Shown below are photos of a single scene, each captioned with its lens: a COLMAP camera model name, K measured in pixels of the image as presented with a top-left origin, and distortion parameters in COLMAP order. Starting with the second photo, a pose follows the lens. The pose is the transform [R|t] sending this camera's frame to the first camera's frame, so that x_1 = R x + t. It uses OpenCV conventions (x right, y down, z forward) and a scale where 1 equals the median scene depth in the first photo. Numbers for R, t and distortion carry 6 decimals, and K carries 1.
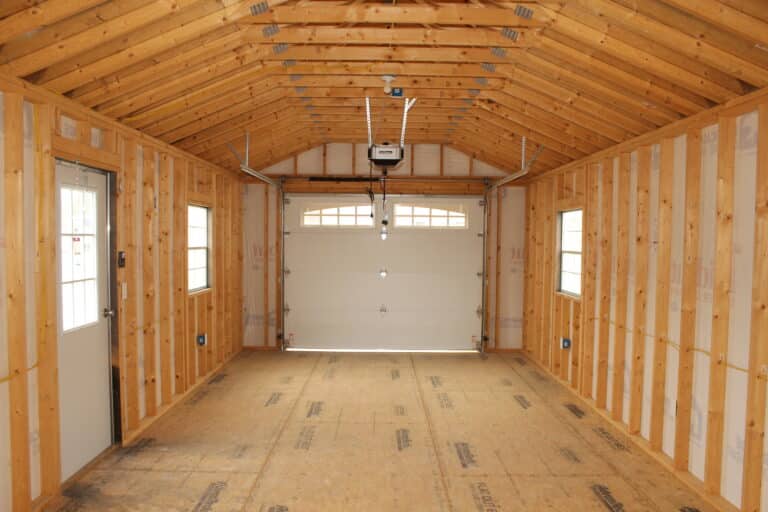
lens RADIAL K [[663.7, 0, 384.0], [0, 663.7, 256.0], [0, 0, 1]] dist [-0.070724, -0.002478]
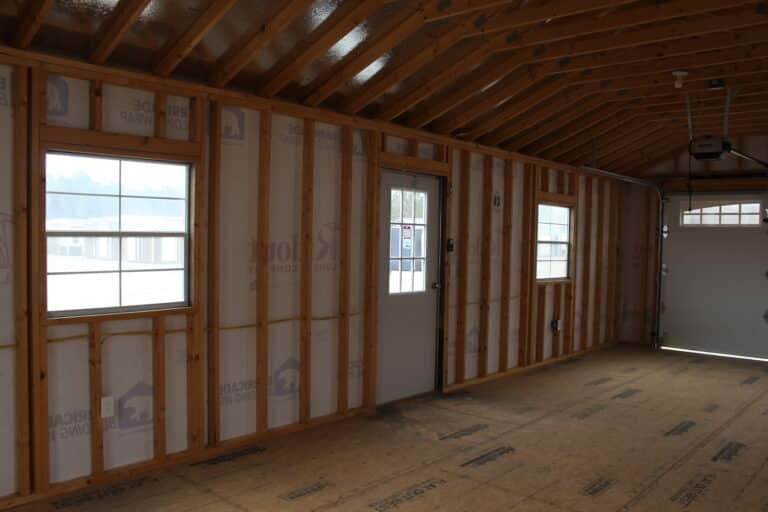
lens RADIAL K [[658.4, 0, 384.0], [0, 658.4, 256.0], [0, 0, 1]] dist [-0.083509, 0.005925]
pose [[0.750769, 0.029193, -0.659919, 0.198135], [-0.036265, 0.999338, 0.002950, 0.015697], [0.659568, 0.021718, 0.751331, -0.024156]]
